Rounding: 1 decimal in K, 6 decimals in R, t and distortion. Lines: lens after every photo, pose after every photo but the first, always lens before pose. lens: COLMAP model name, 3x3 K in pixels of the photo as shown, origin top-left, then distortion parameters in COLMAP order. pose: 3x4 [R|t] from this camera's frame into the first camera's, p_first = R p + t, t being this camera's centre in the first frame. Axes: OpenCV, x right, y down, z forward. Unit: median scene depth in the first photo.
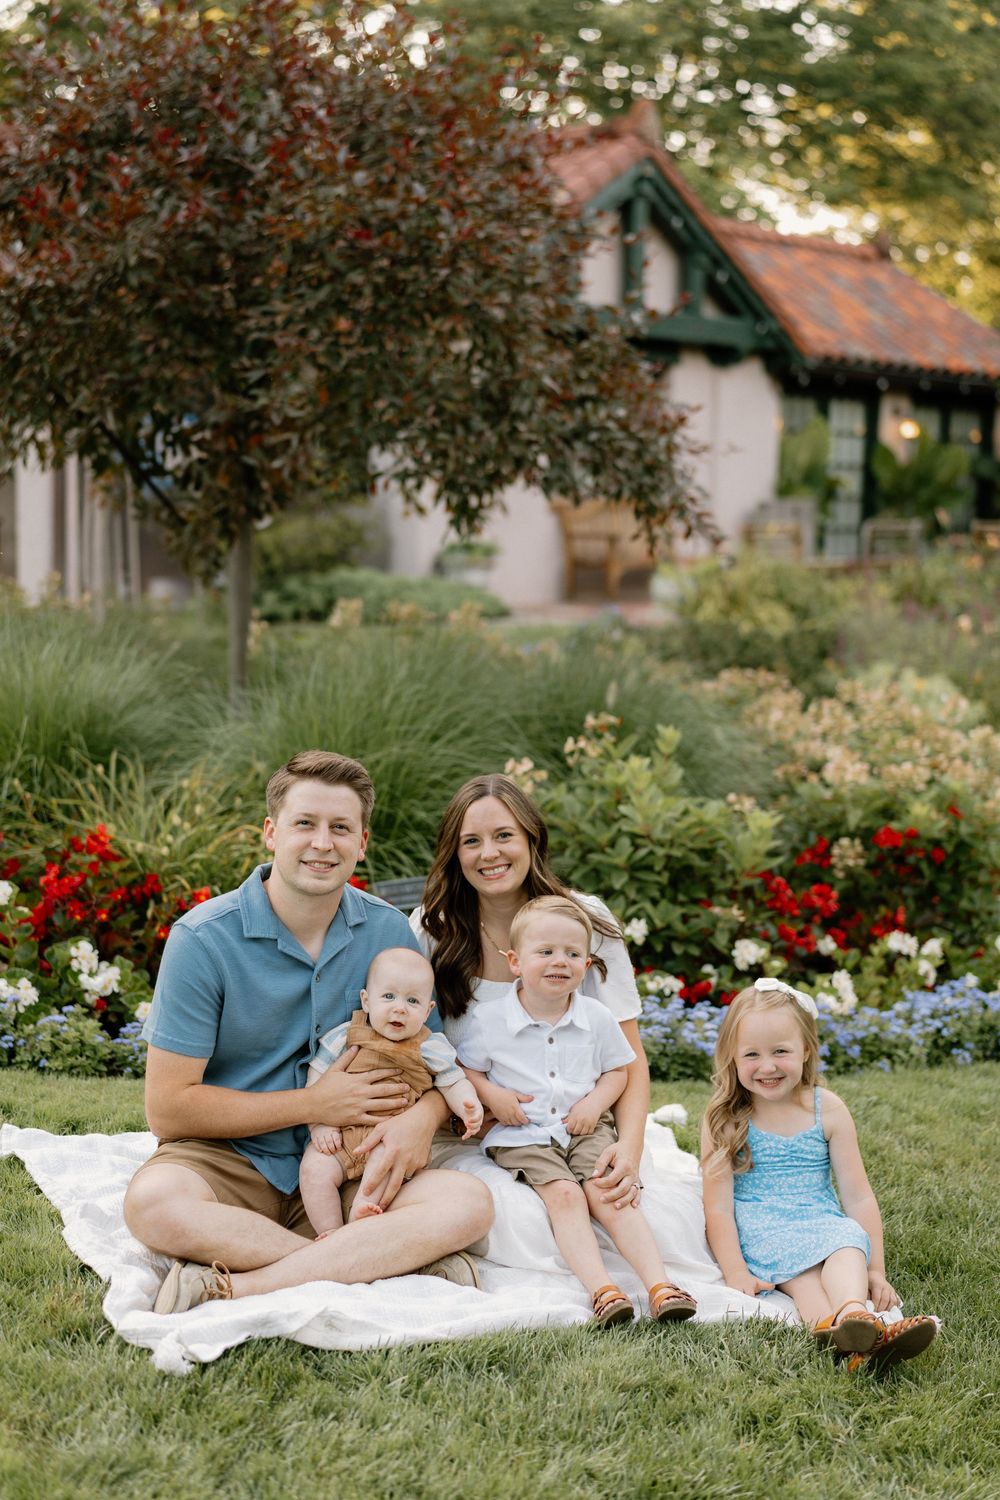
lens RADIAL K [[2106.4, 0, 504.8], [0, 2106.4, 784.6], [0, 0, 1]] dist [0.015829, -0.112612]
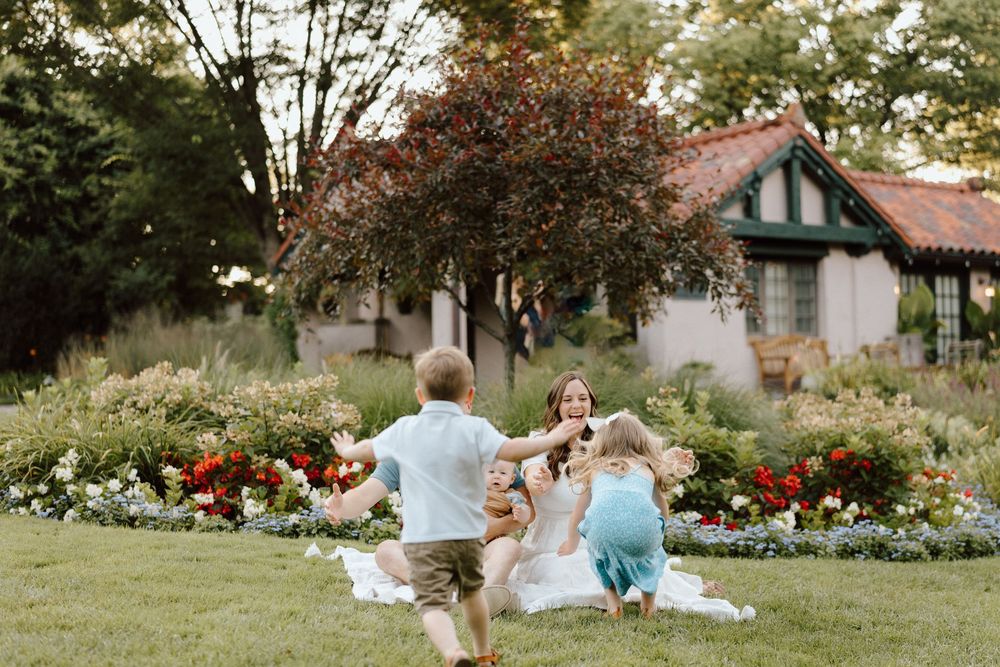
lens RADIAL K [[1404.3, 0, 501.1], [0, 1404.3, 344.3], [0, 0, 1]] dist [0.015829, -0.112612]
pose [[0.976857, -0.043191, -0.209485, 0.154203], [0.007377, 0.985620, -0.168815, 0.132445], [0.213764, 0.163363, 0.963129, -0.250930]]
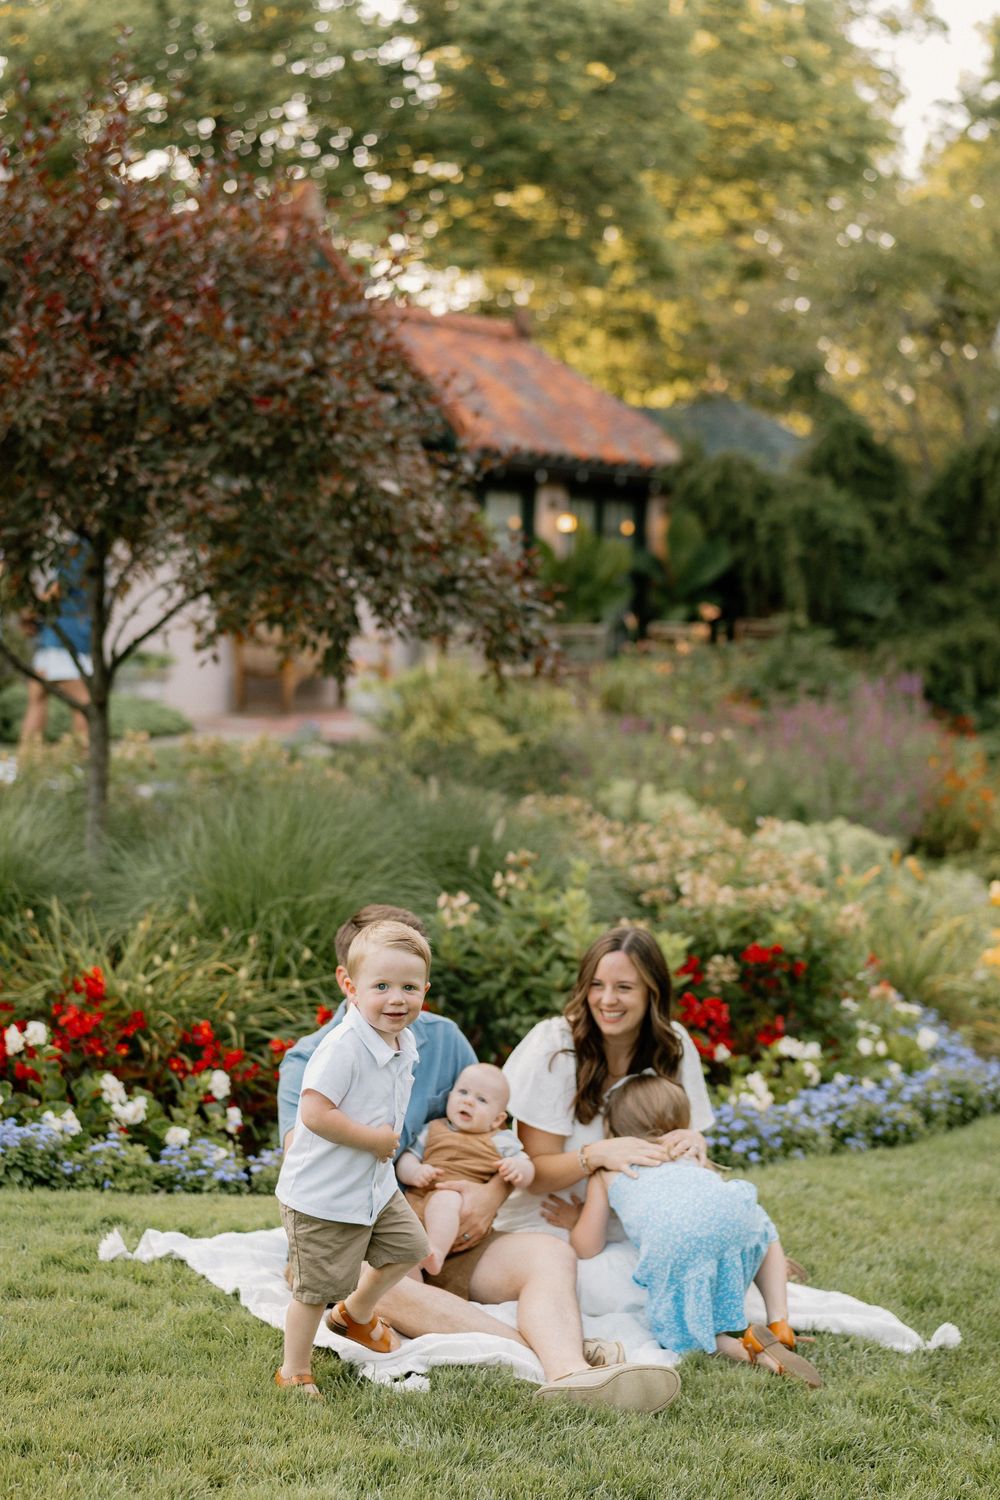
lens RADIAL K [[2493.5, 0, 498.7], [0, 2493.5, 814.7], [0, 0, 1]] dist [0.007873, 0.075213]
pose [[0.977774, -0.022844, 0.208412, -0.216384], [0.029942, 0.999072, -0.030970, -0.011021], [-0.207511, 0.036522, 0.977551, -0.244324]]
